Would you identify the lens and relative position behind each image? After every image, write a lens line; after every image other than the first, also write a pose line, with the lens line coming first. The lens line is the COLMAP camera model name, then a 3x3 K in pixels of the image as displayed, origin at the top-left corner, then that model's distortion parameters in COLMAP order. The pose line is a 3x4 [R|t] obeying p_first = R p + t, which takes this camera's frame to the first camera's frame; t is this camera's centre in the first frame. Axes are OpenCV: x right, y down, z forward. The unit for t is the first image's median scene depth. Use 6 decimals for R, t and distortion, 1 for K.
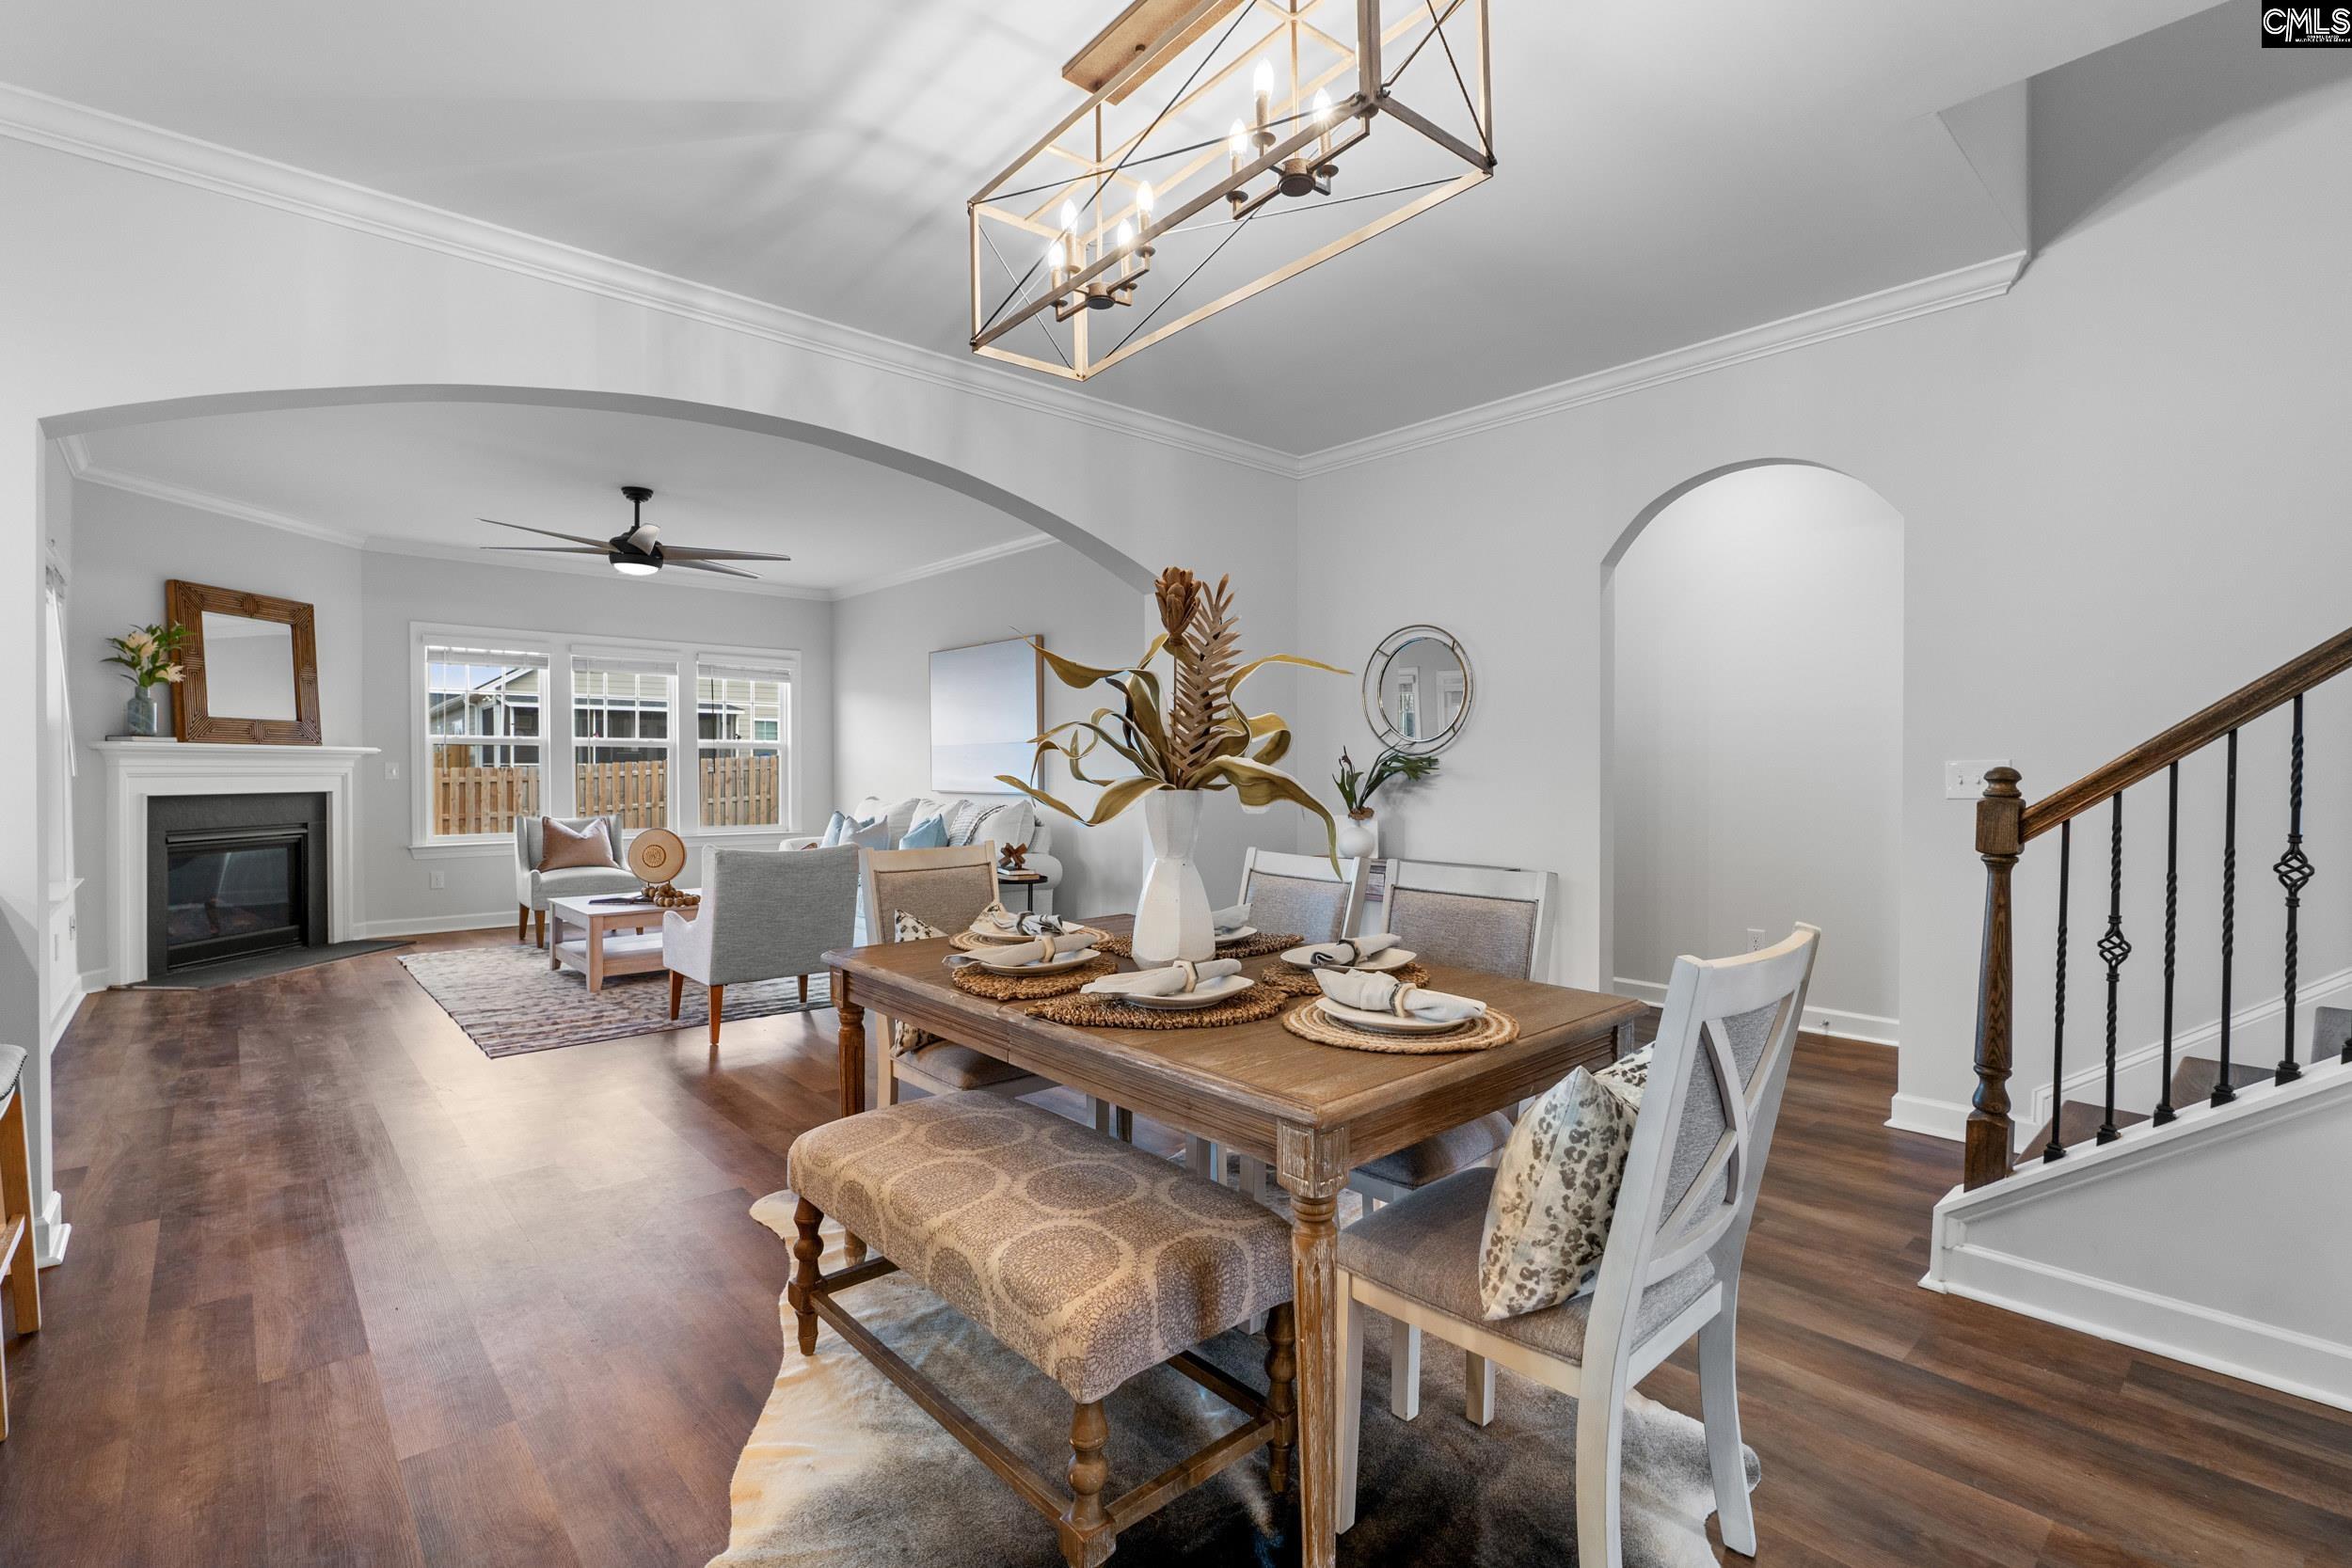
lens RADIAL K [[1072.1, 0, 1171.2], [0, 1072.1, 780.4], [0, 0, 1]] dist [-0.011034, -0.000161]
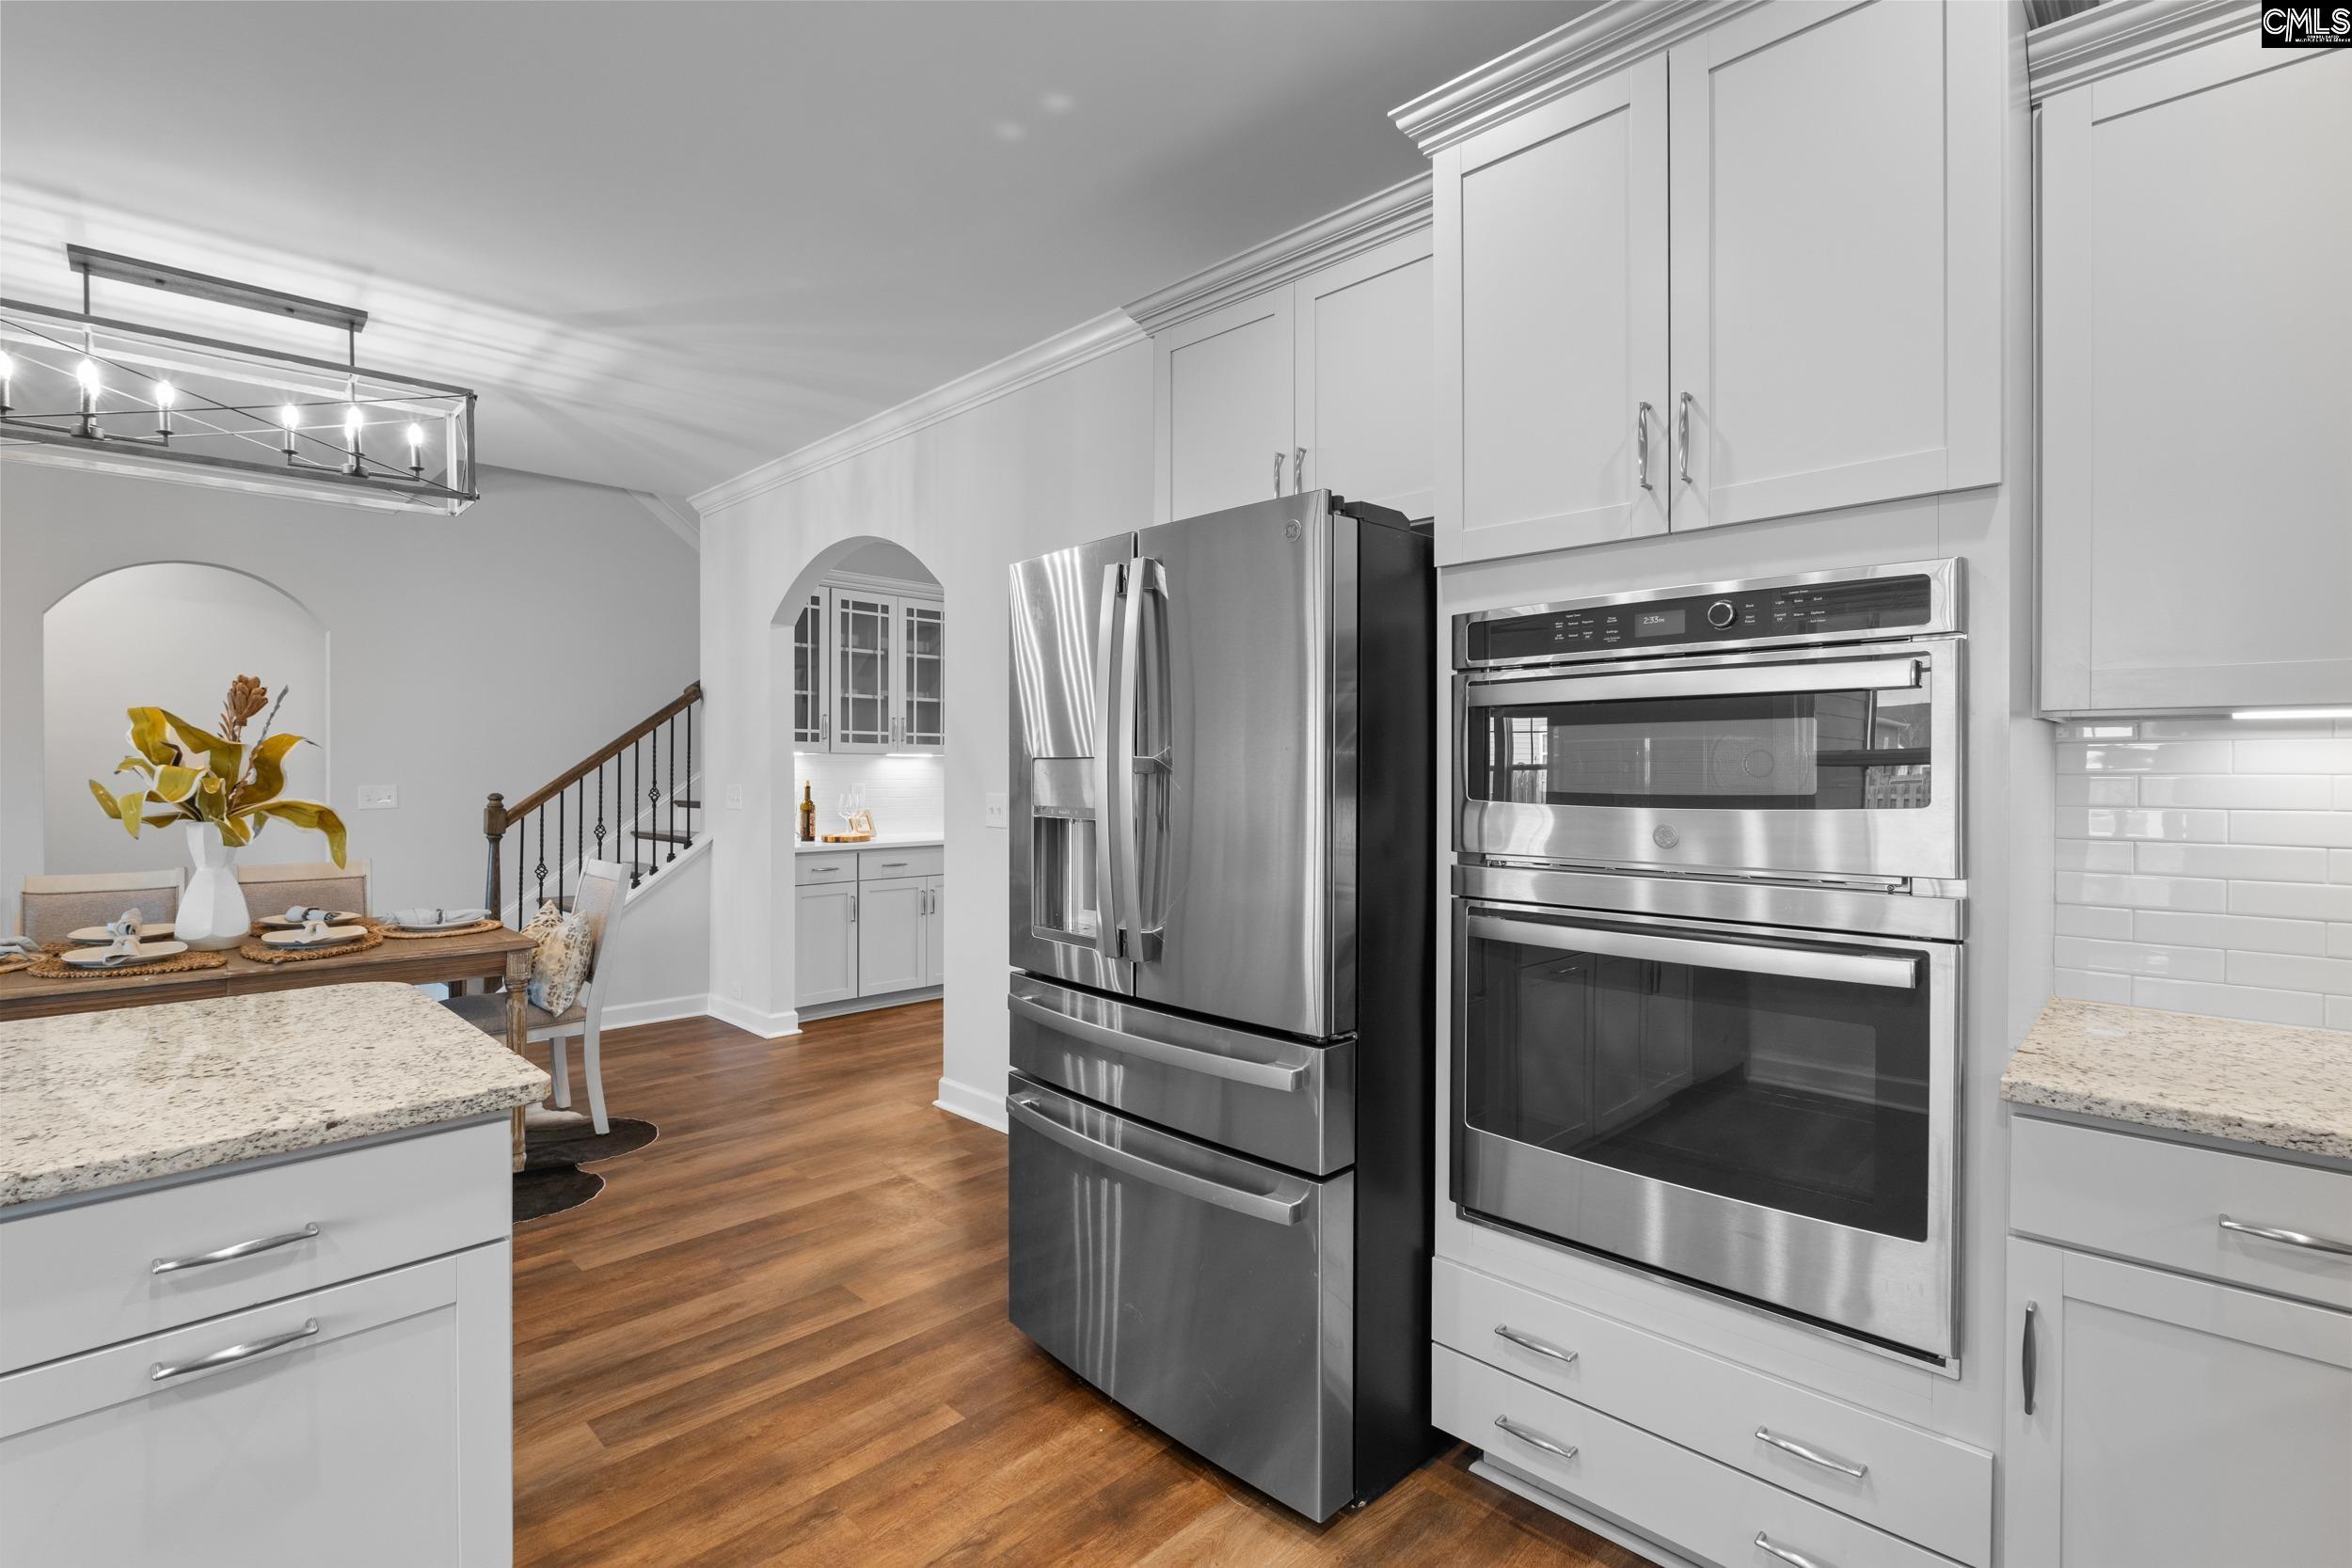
lens RADIAL K [[1072.1, 0, 1171.2], [0, 1072.1, 780.4], [0, 0, 1]] dist [-0.011034, -0.000161]
pose [[-0.063088, -0.005409, 0.997993, -0.550874], [0.014468, 0.999875, 0.006334, -0.012520], [-0.997903, 0.014838, -0.063001, -0.078286]]
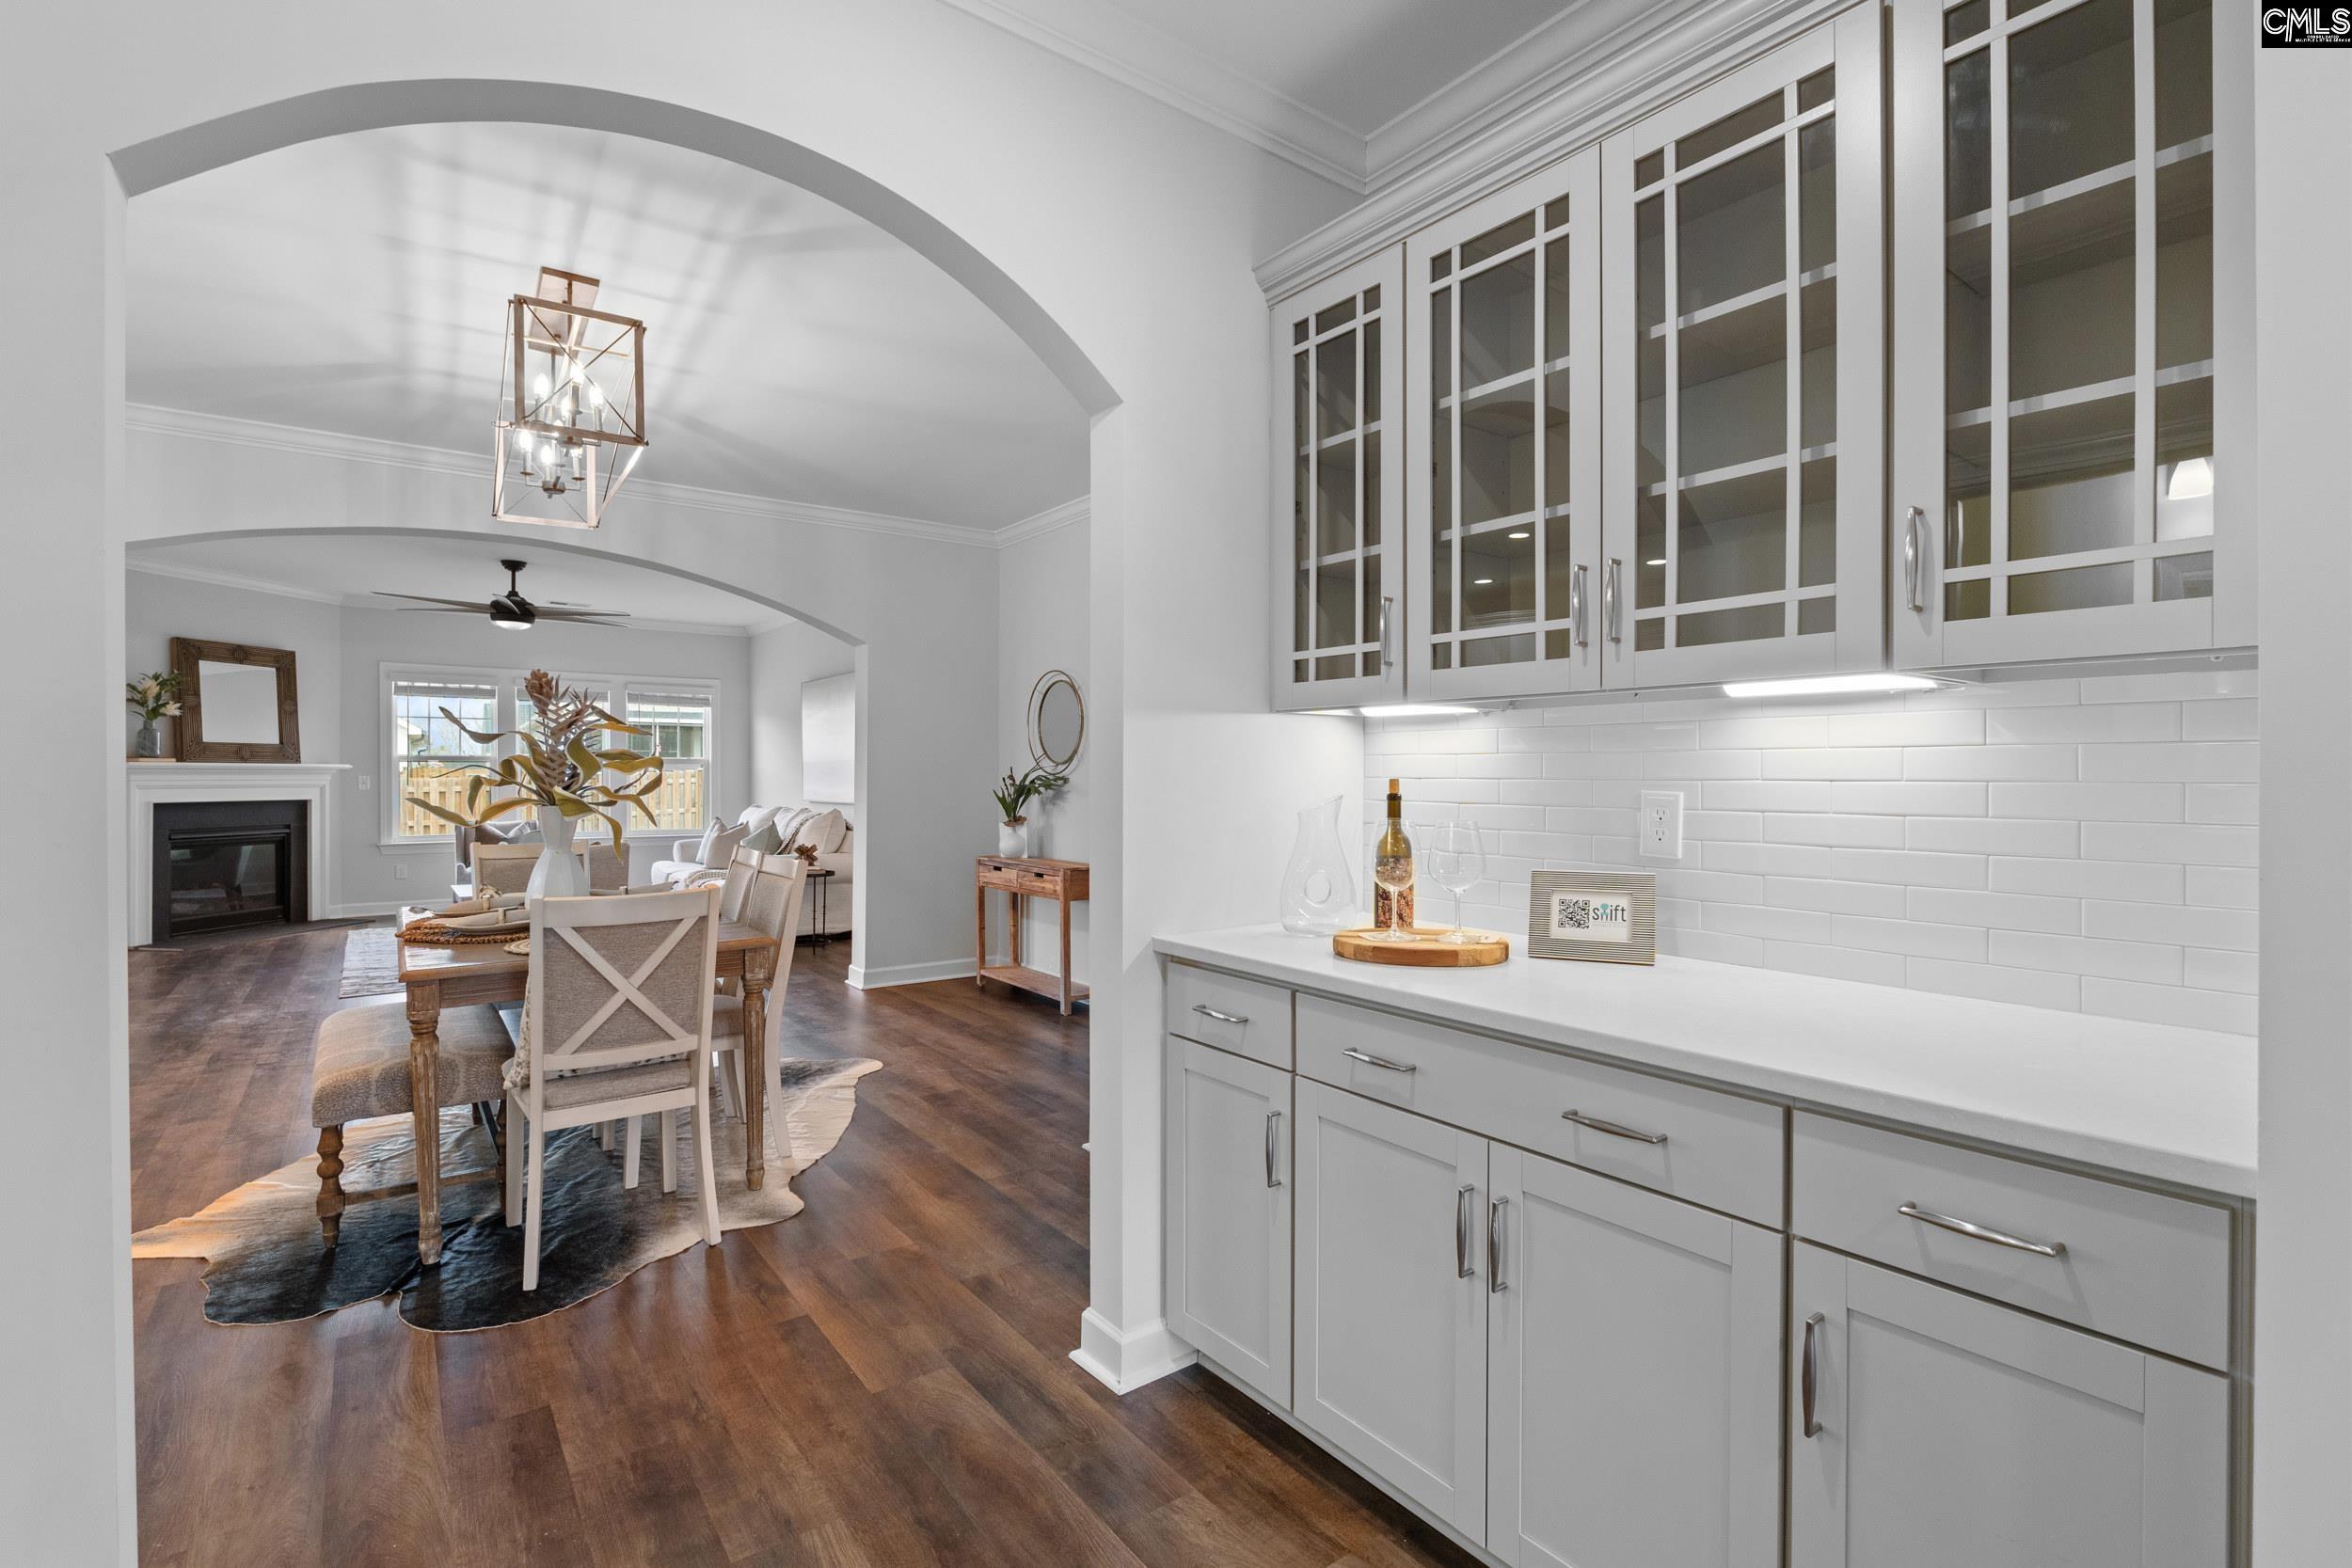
lens RADIAL K [[1072.1, 0, 1171.2], [0, 1072.1, 780.4], [0, 0, 1]] dist [-0.011034, -0.000161]
pose [[0.996058, 0.001304, -0.088698, 0.385915], [-0.001817, 0.999982, -0.005704, -0.008258], [0.088689, 0.005842, 0.996042, -0.184470]]
